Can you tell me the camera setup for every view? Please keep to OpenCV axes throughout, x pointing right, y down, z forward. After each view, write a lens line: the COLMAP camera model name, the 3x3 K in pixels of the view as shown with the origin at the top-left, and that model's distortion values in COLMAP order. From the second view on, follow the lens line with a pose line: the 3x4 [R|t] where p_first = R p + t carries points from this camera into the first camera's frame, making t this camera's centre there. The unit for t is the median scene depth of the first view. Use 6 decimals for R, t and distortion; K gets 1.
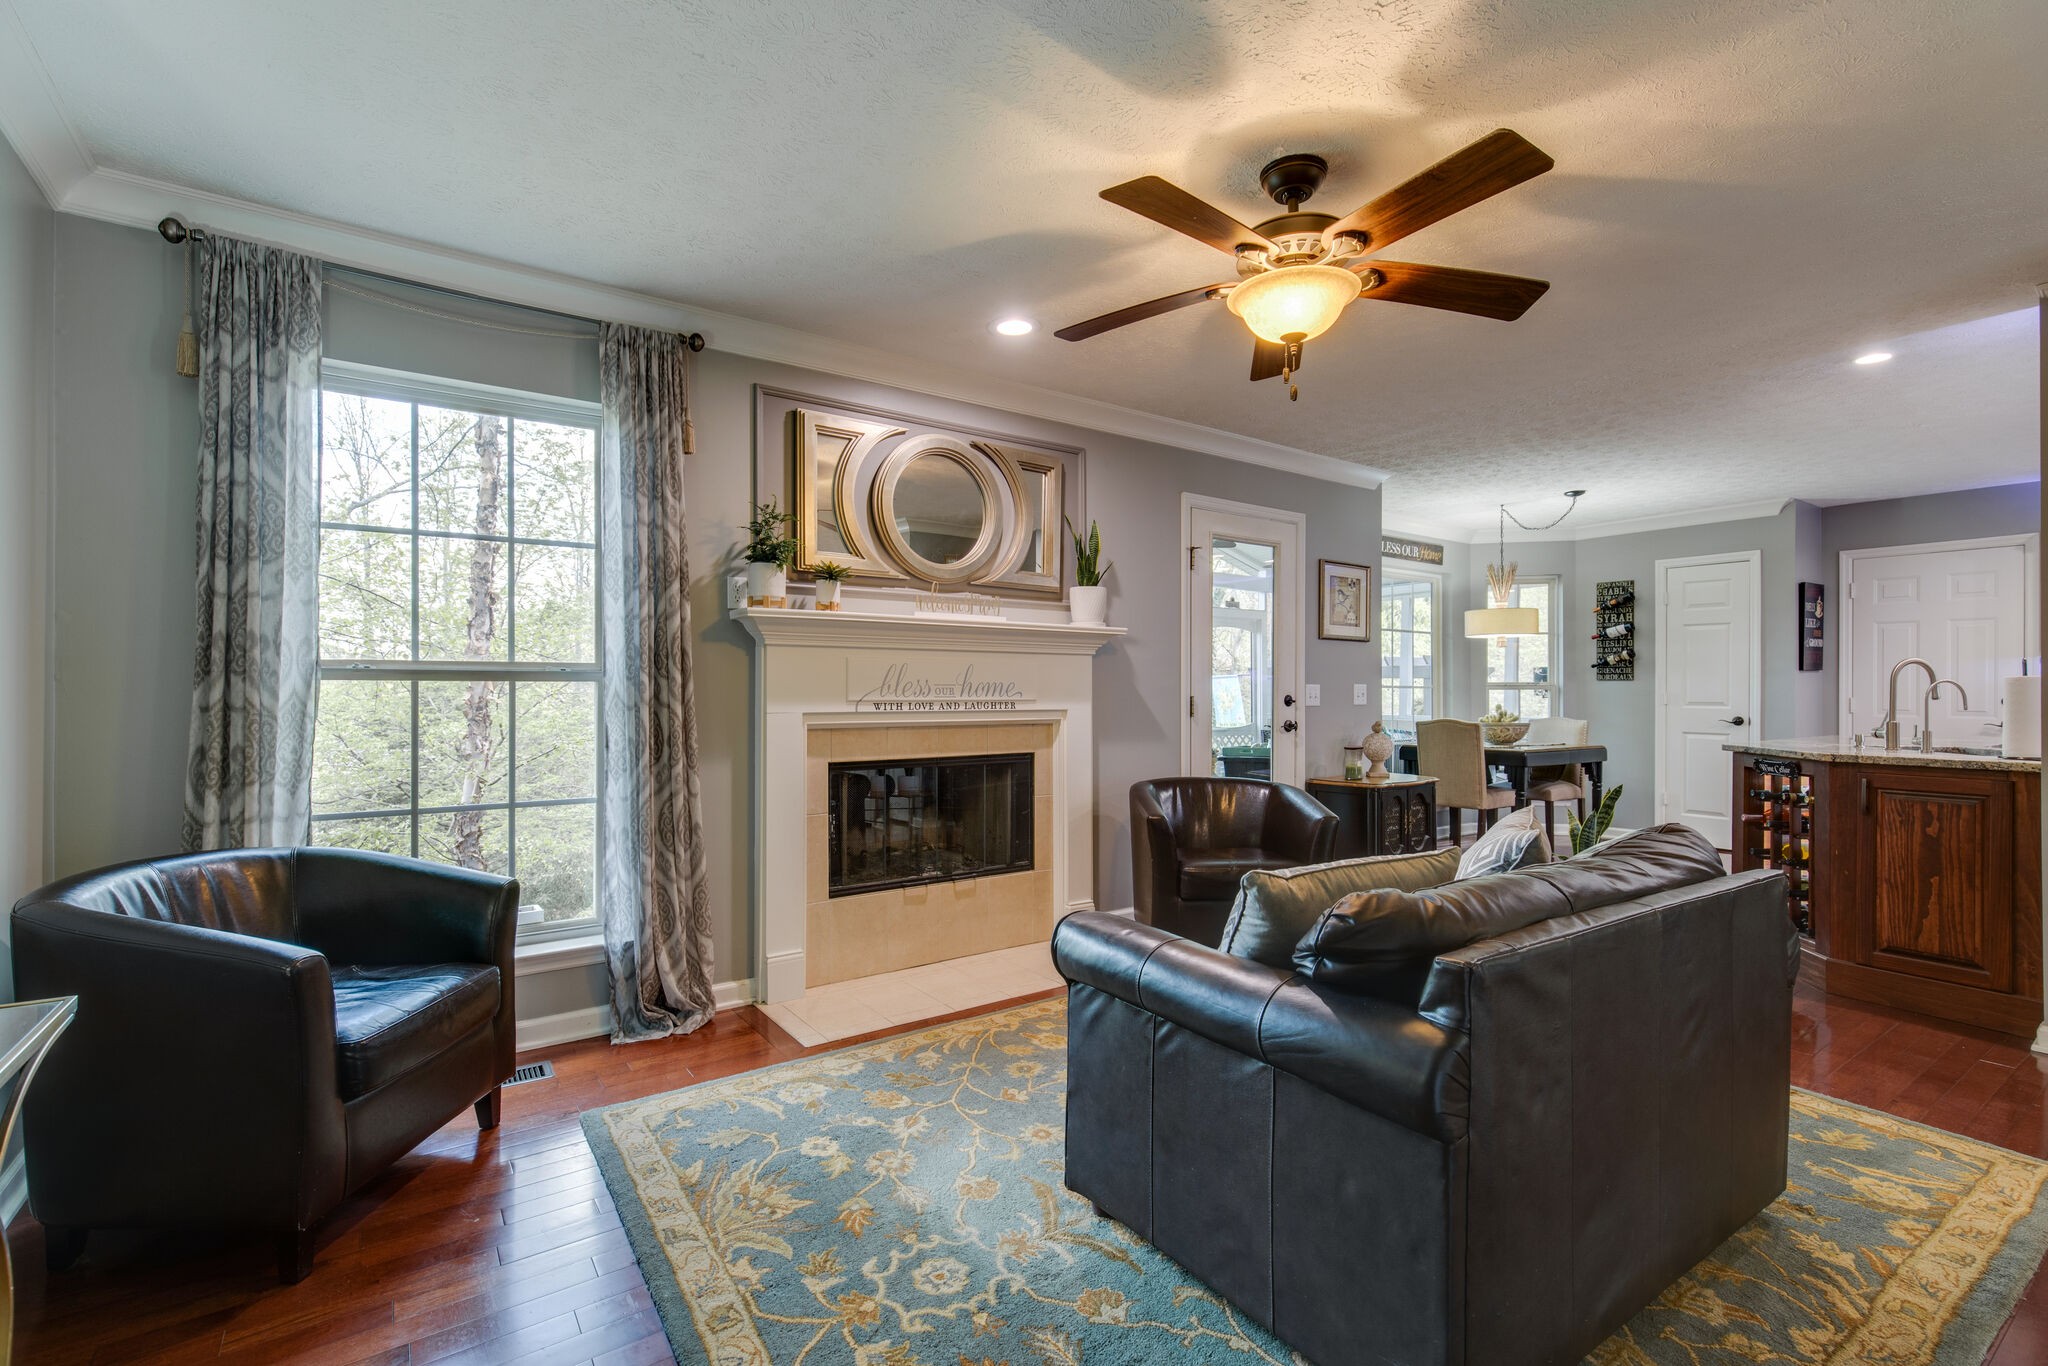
lens RADIAL K [[922.5, 0, 1026.2], [0, 922.5, 677.9], [0, 0, 1]] dist [0.009793, -0.001989]
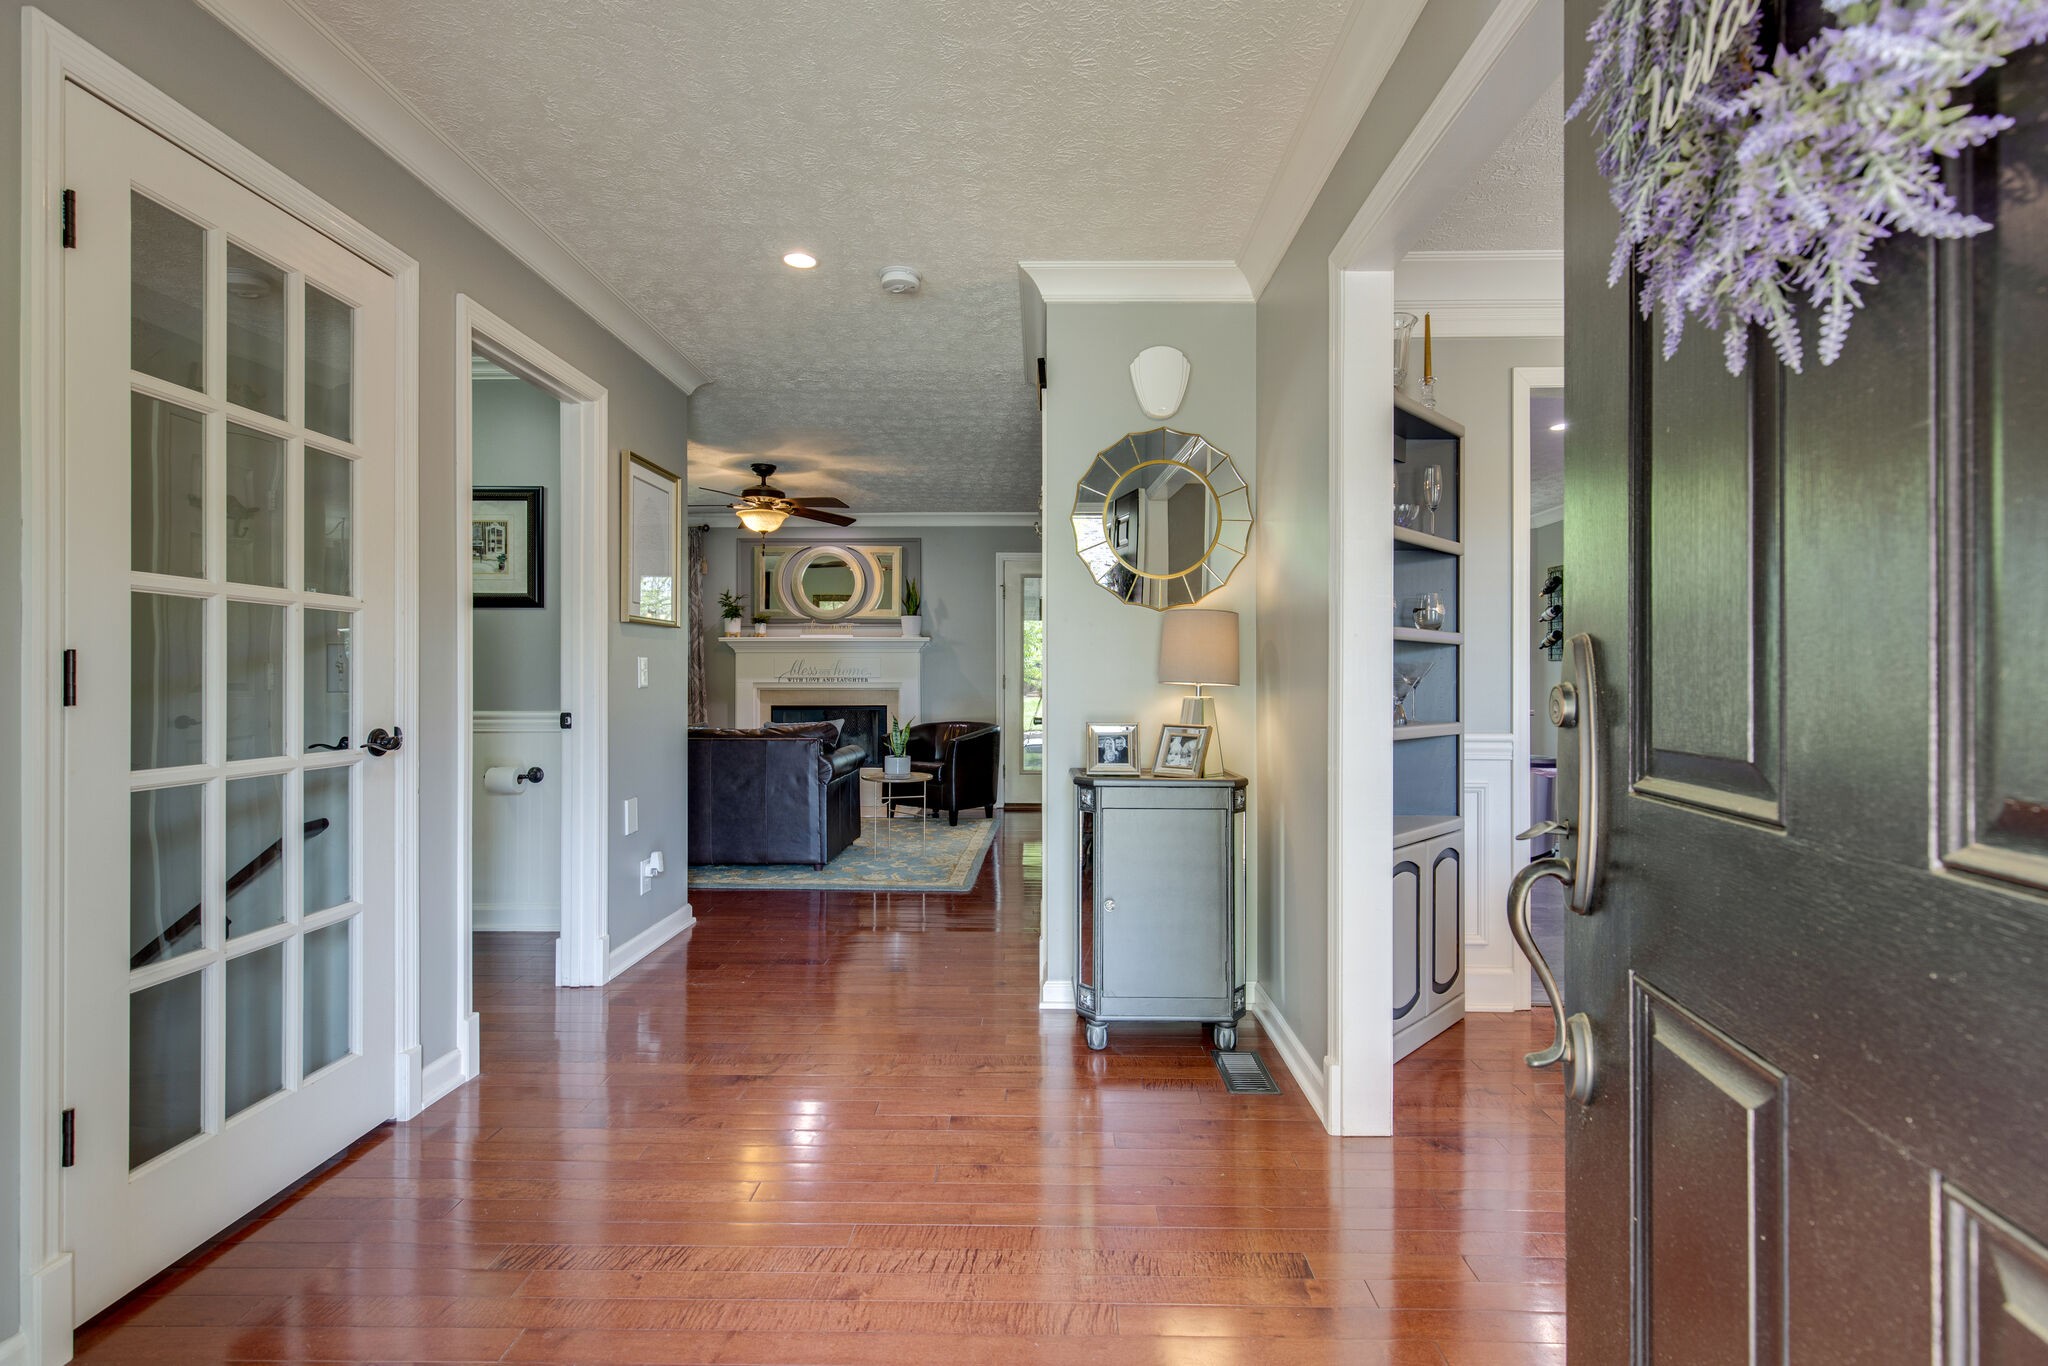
lens RADIAL K [[922.5, 0, 1032.5], [0, 922.5, 672.4], [0, 0, 1]] dist [0.009793, -0.001989]
pose [[0.807673, -0.001679, -0.589628, 1.487456], [0.010256, 0.999885, 0.011201, -0.004464], [0.589541, -0.015093, 0.807597, -0.379343]]
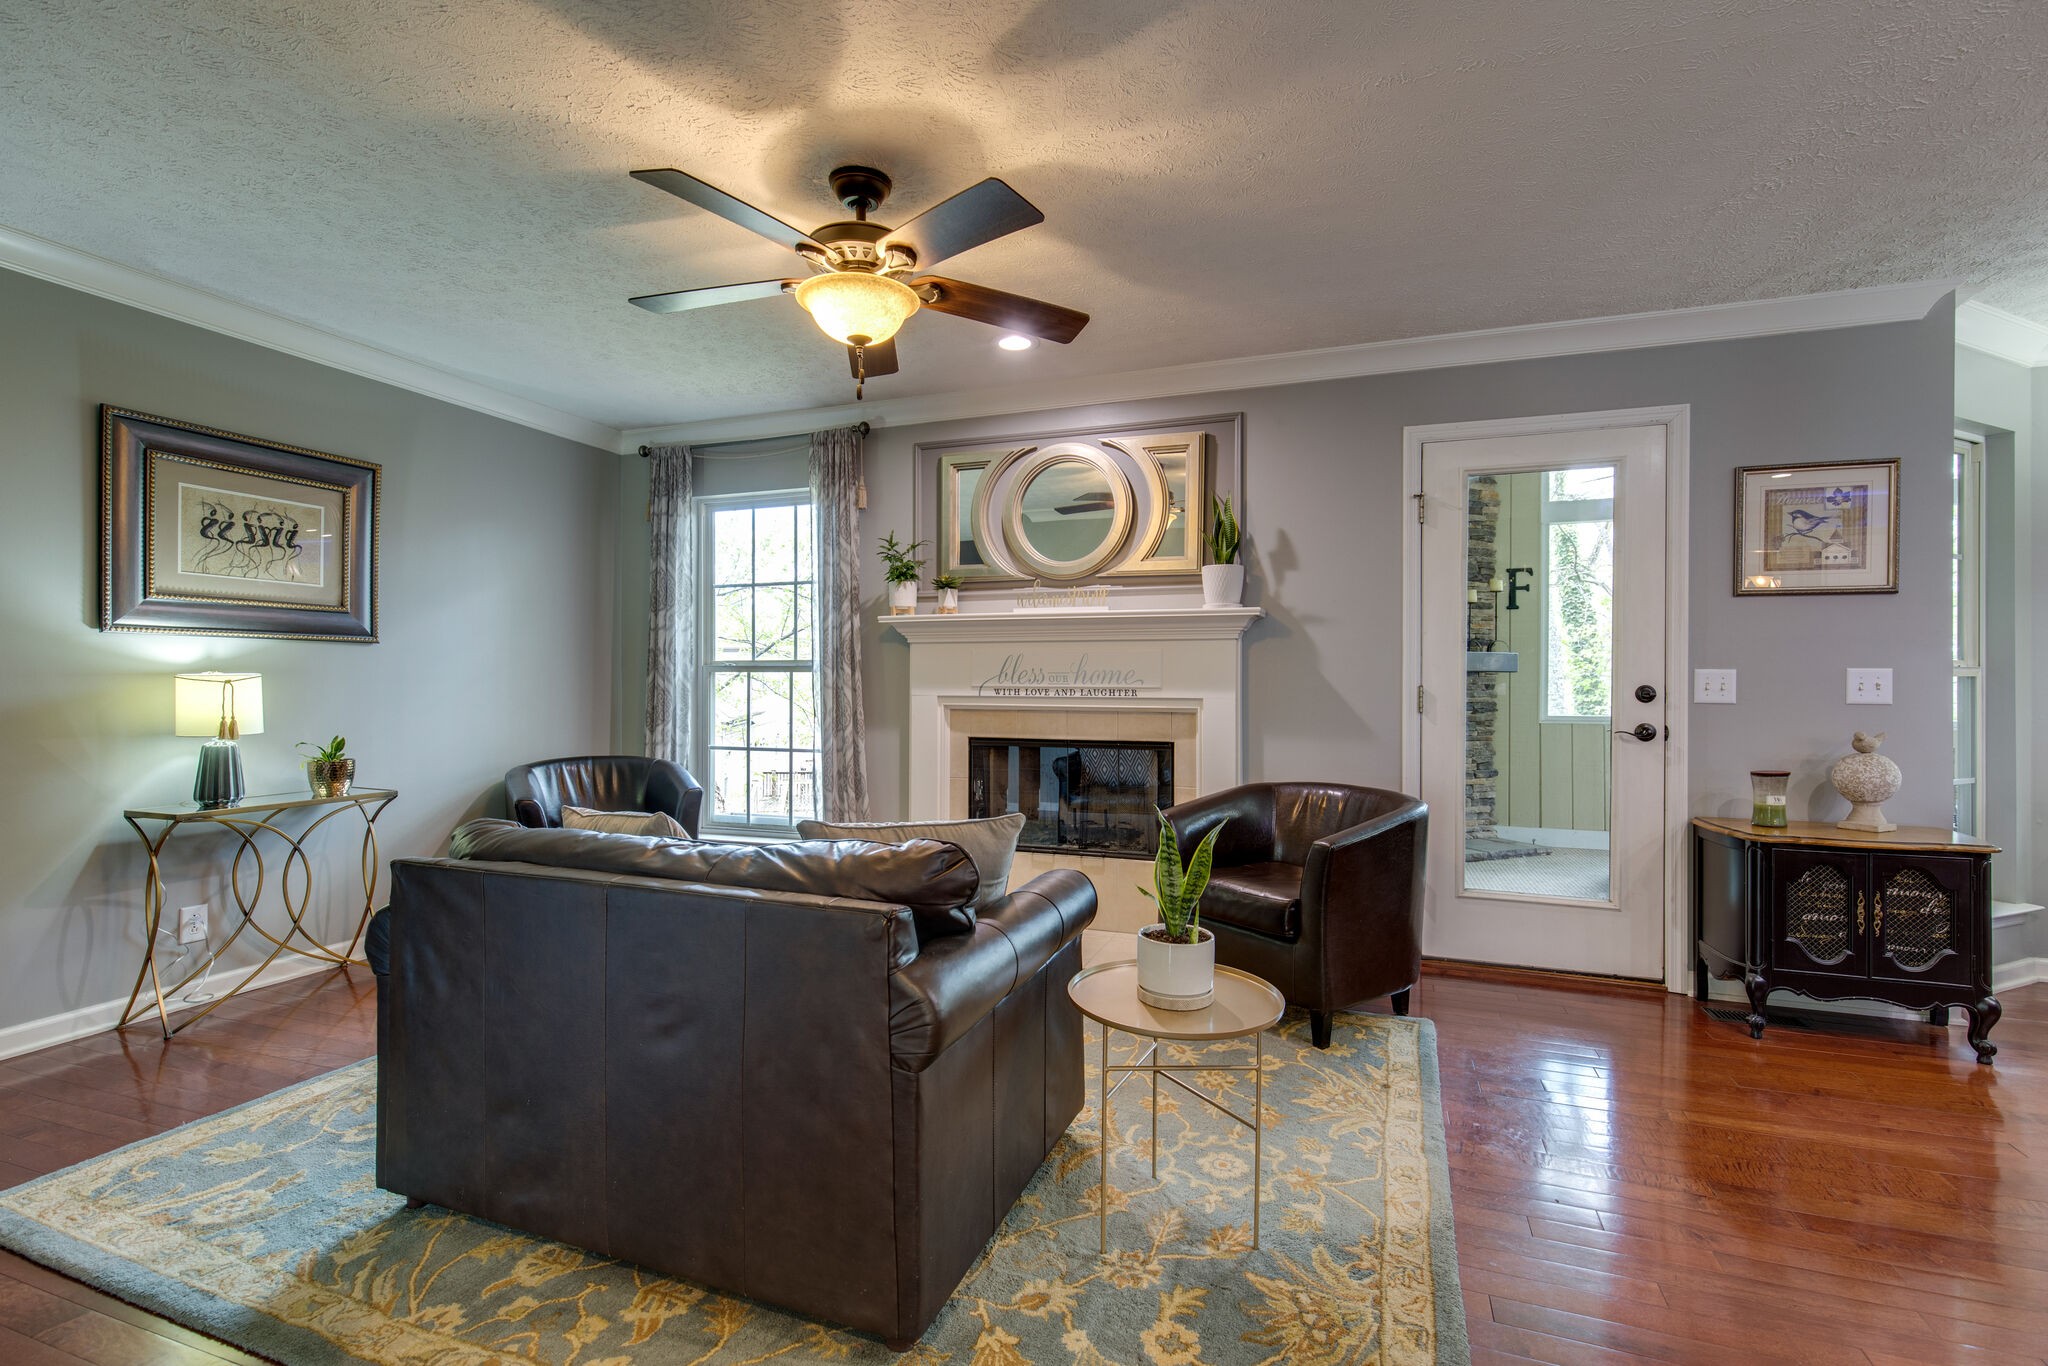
lens RADIAL K [[922.5, 0, 1032.5], [0, 922.5, 676.3], [0, 0, 1]] dist [0.009793, -0.001989]
pose [[0.568075, -0.000862, -0.822976, 0.793383], [0.010192, 0.999930, 0.005988, 0.004697], [0.822913, -0.011789, 0.568045, 0.353065]]
